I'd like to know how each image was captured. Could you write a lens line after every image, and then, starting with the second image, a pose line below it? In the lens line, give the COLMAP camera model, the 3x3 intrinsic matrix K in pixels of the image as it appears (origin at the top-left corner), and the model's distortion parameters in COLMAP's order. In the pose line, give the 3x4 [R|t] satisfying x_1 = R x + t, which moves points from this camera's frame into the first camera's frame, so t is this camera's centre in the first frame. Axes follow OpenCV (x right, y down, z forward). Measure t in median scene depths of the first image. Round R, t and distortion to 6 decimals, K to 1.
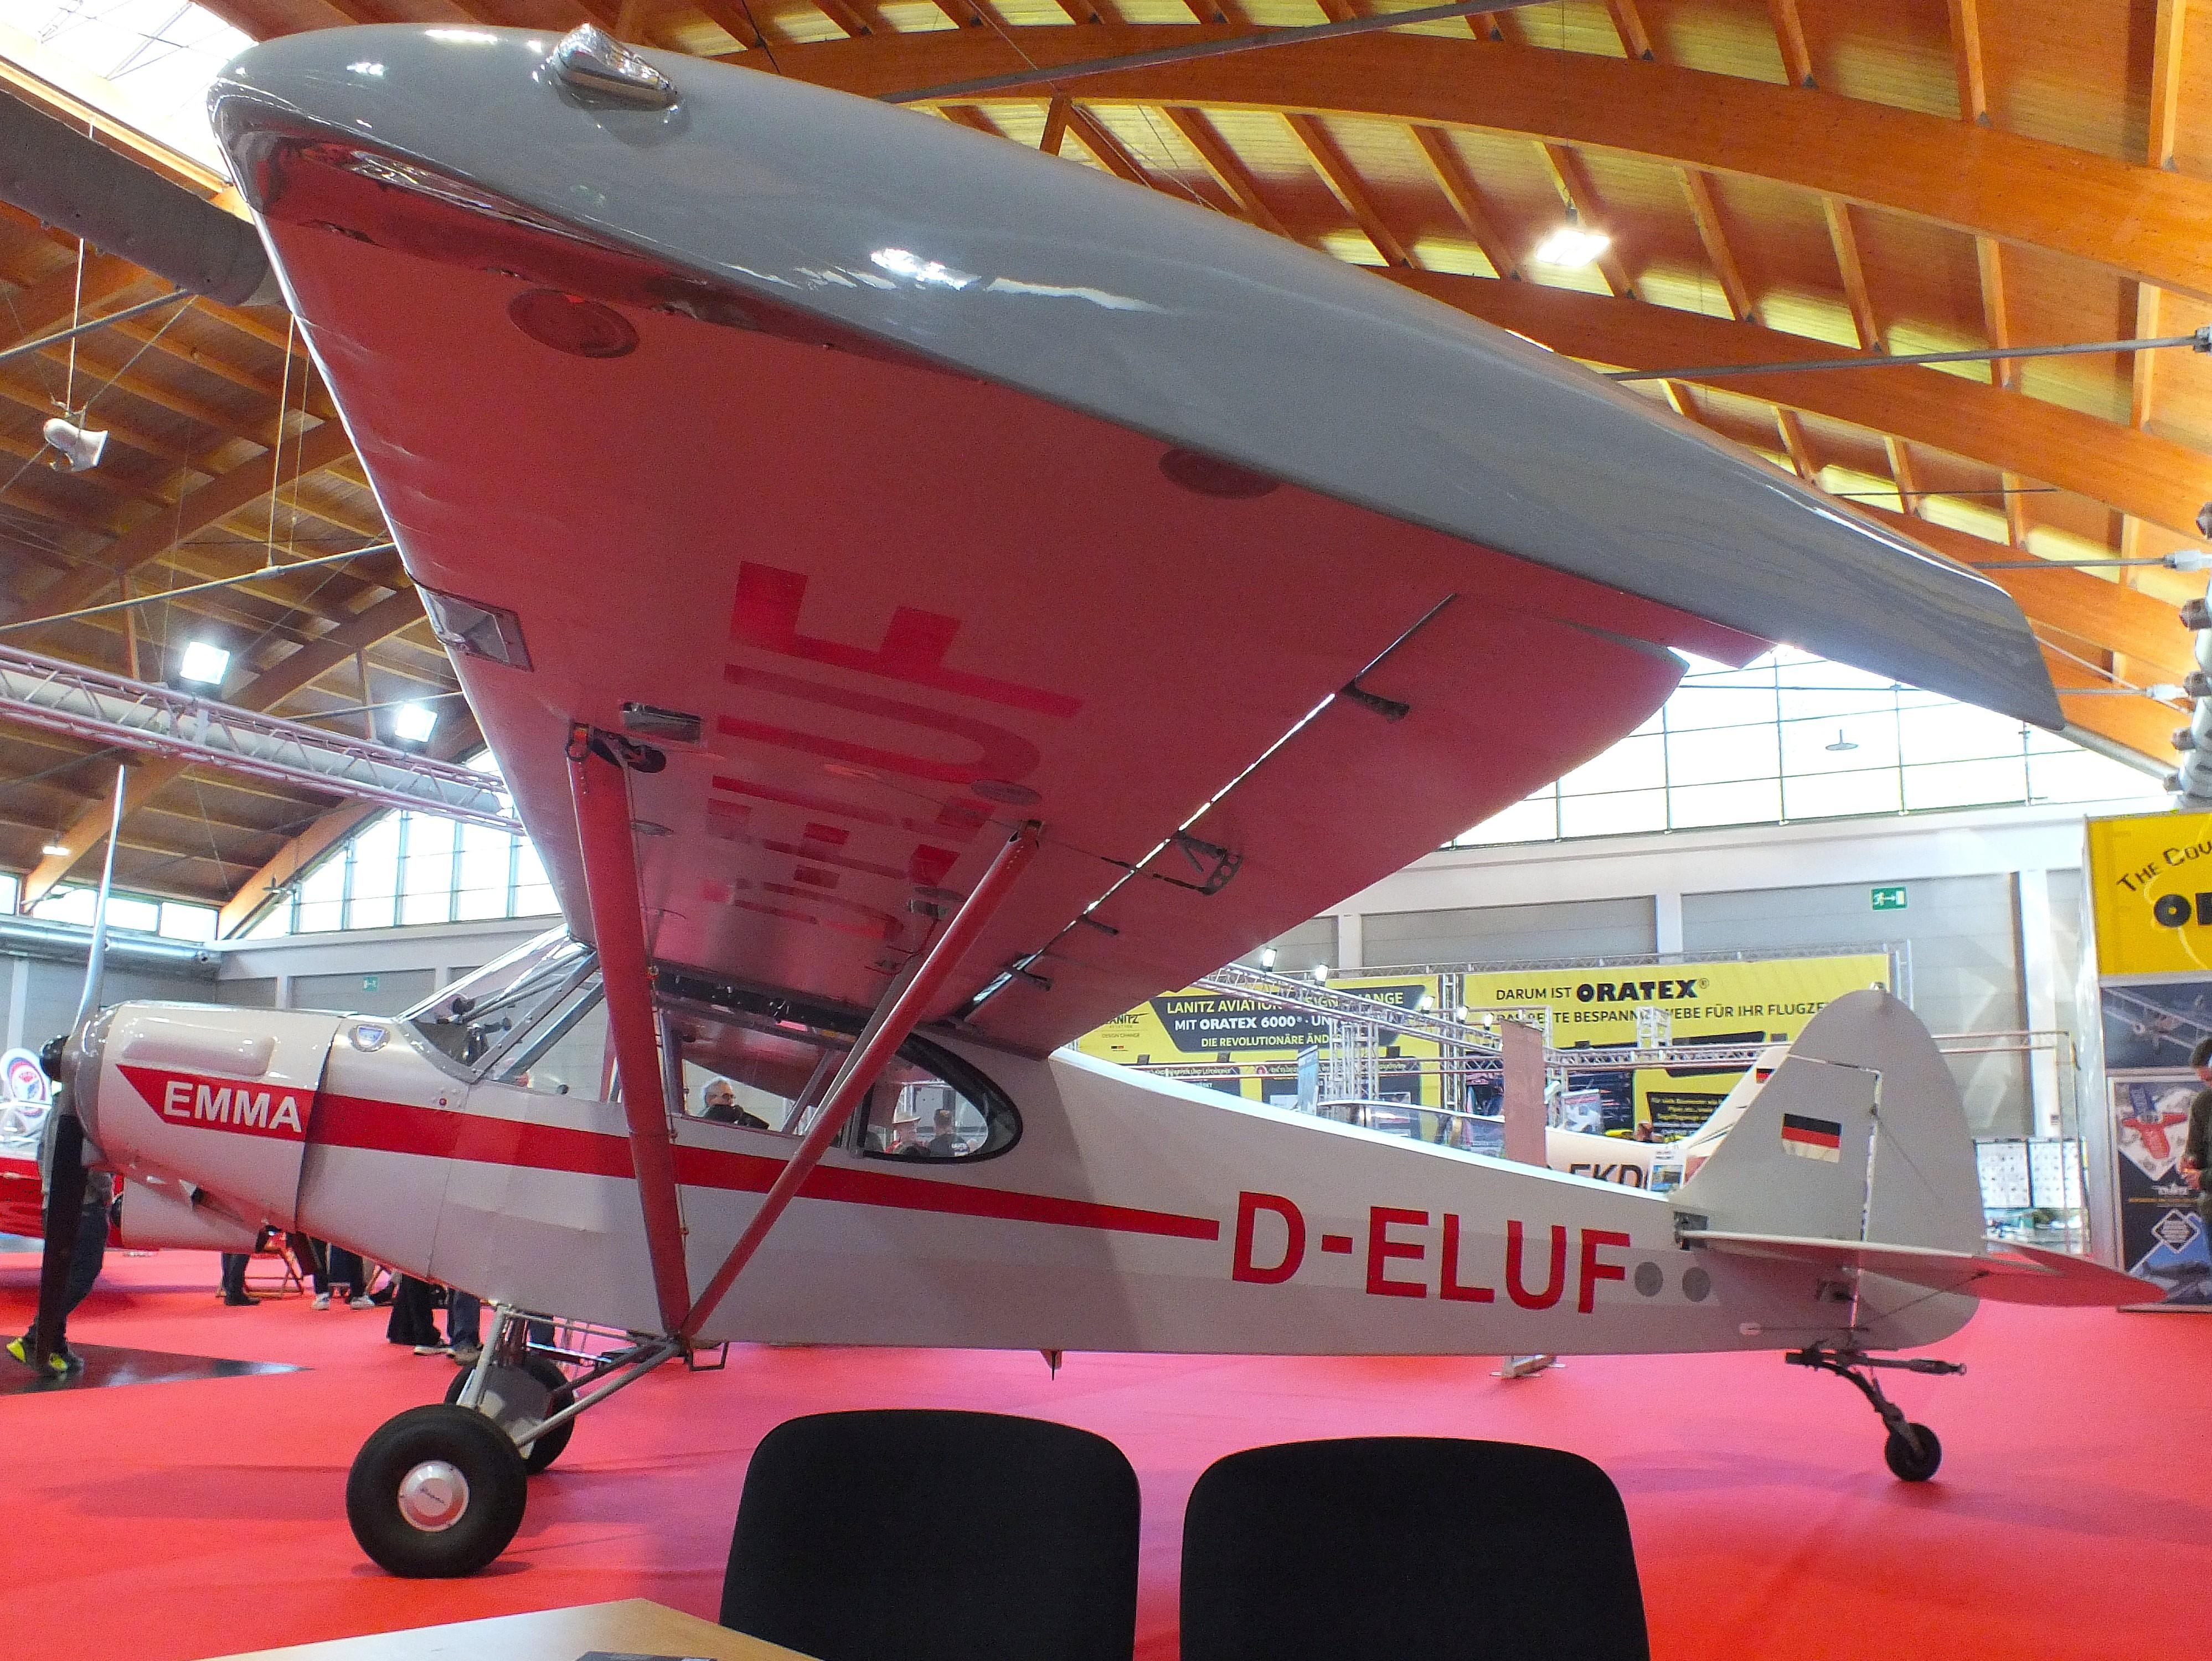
lens RADIAL K [[2018.5, 0, 1106.0], [0, 2018.5, 830.5], [0, 0, 1]] dist [-0.079367, -0.004538]
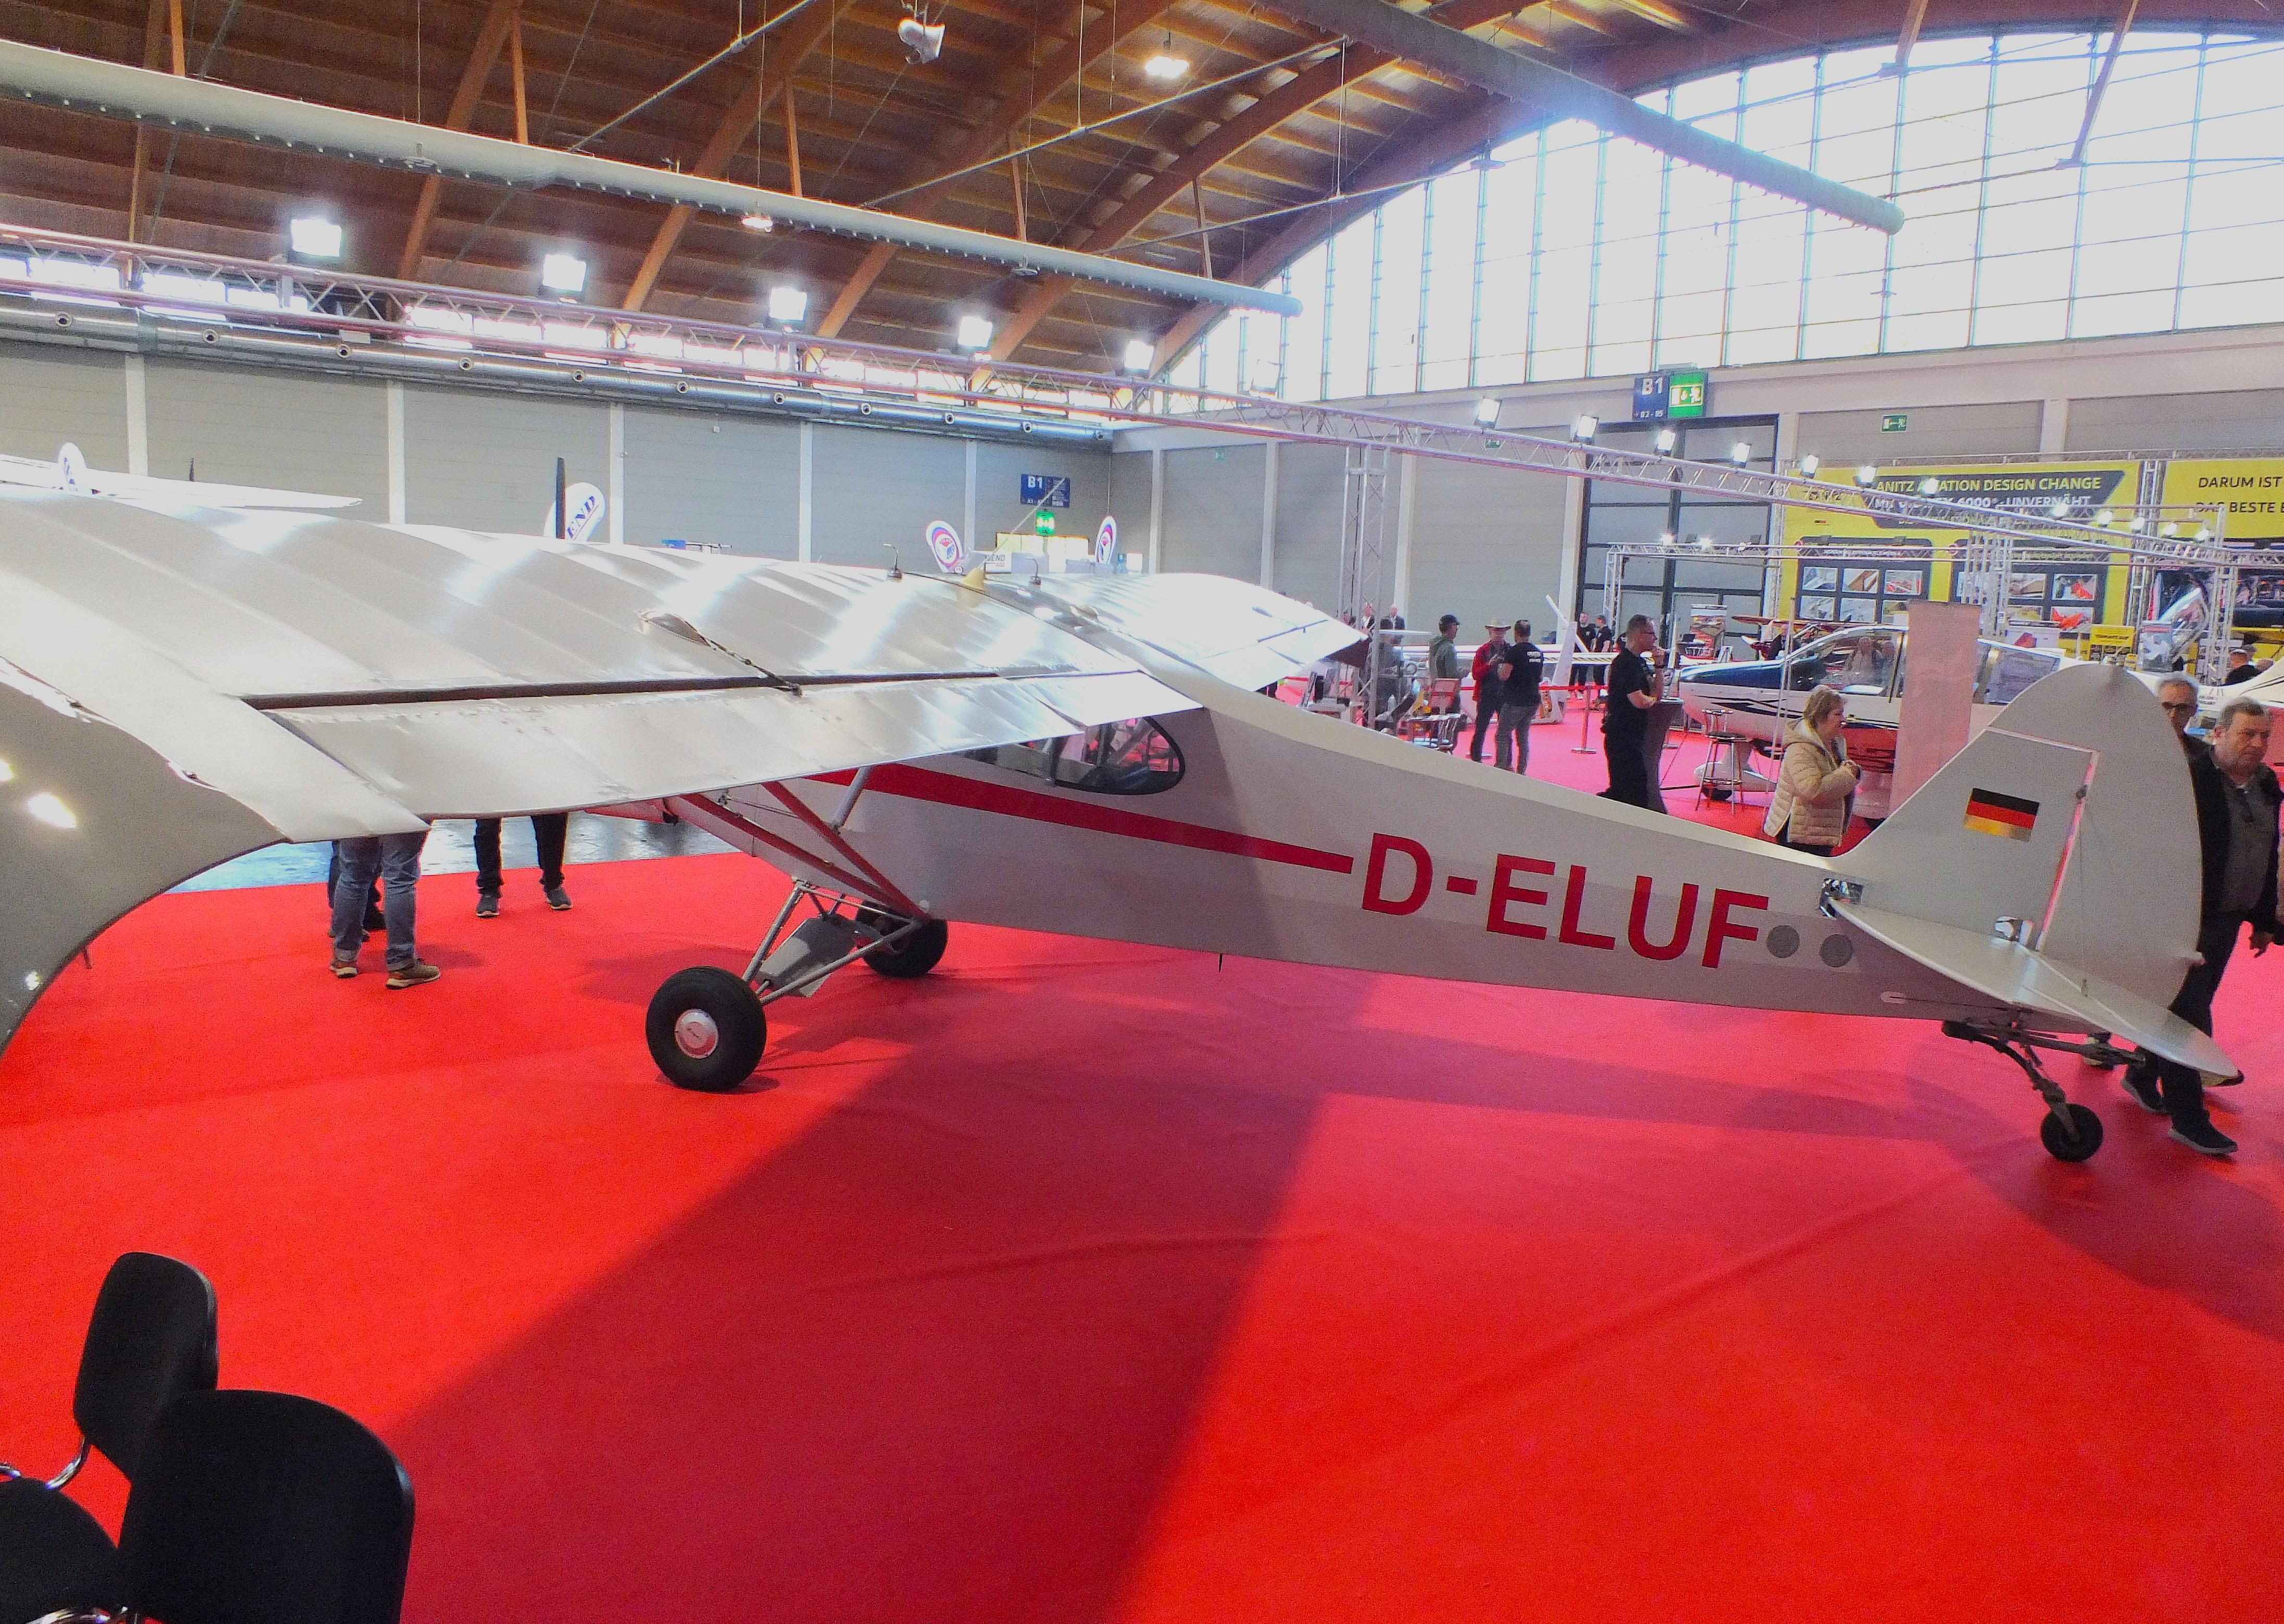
lens RADIAL K [[1664.1, 0, 1198.5], [0, 1664.1, 778.0], [0, 0, 1]] dist [-0.005000, -0.137337]
pose [[0.903649, 0.078493, -0.421019, 0.345681], [0.048254, 0.958141, 0.282202, -0.111585], [0.425547, -0.275327, 0.862035, 0.150785]]
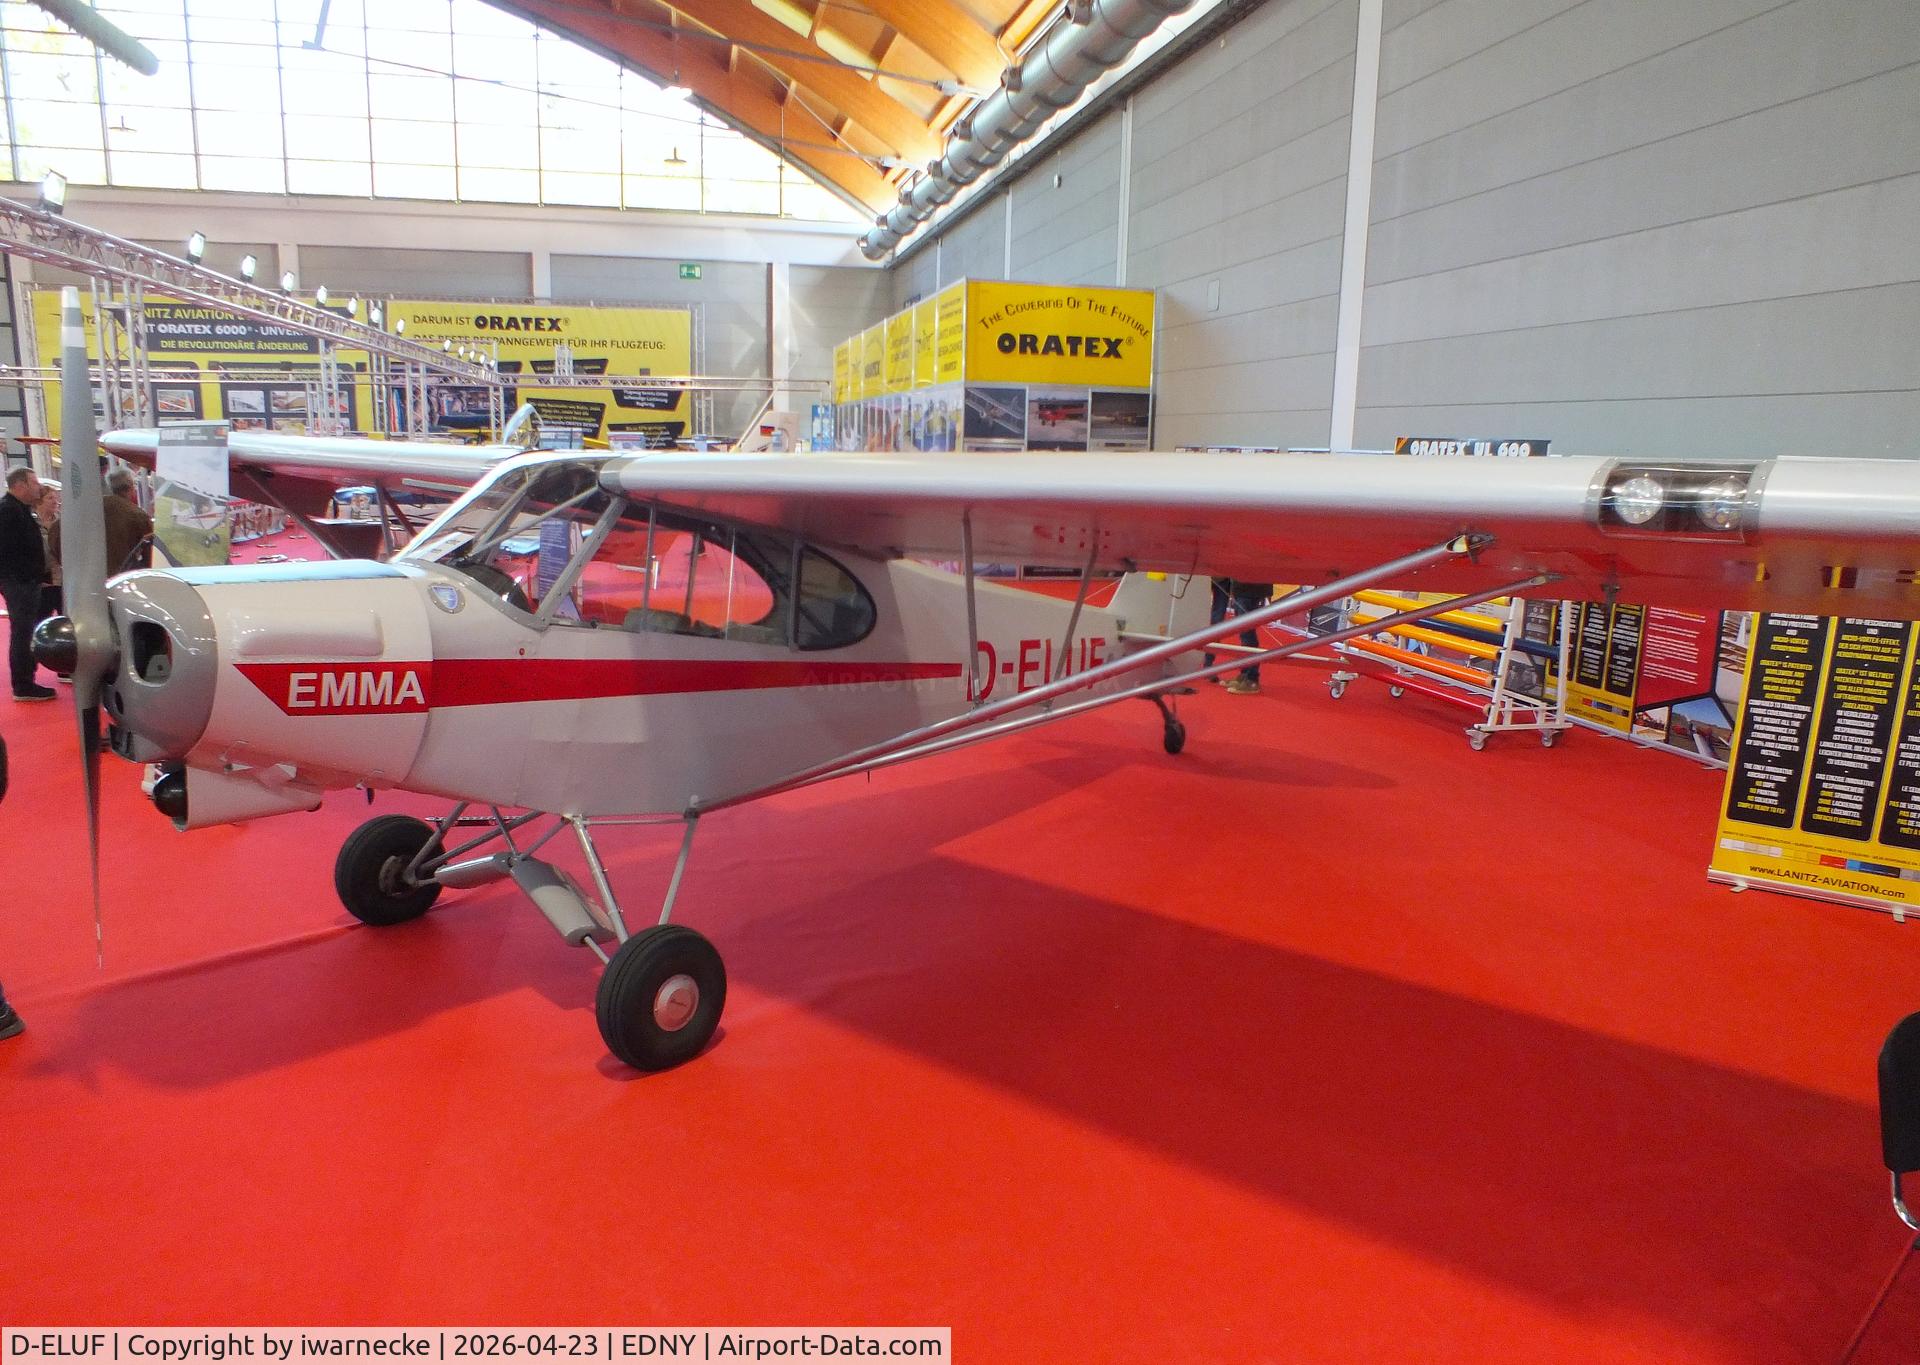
lens RADIAL K [[1363.6, 0, 960.0], [0, 1363.6, 682.5], [0, 0, 1]] dist [-0.025746, -0.001659]
pose [[0.742520, -0.112273, 0.660348, -0.563887], [-0.140757, 0.937686, 0.317698, -0.101656], [-0.654868, -0.328846, 0.680447, 0.297008]]
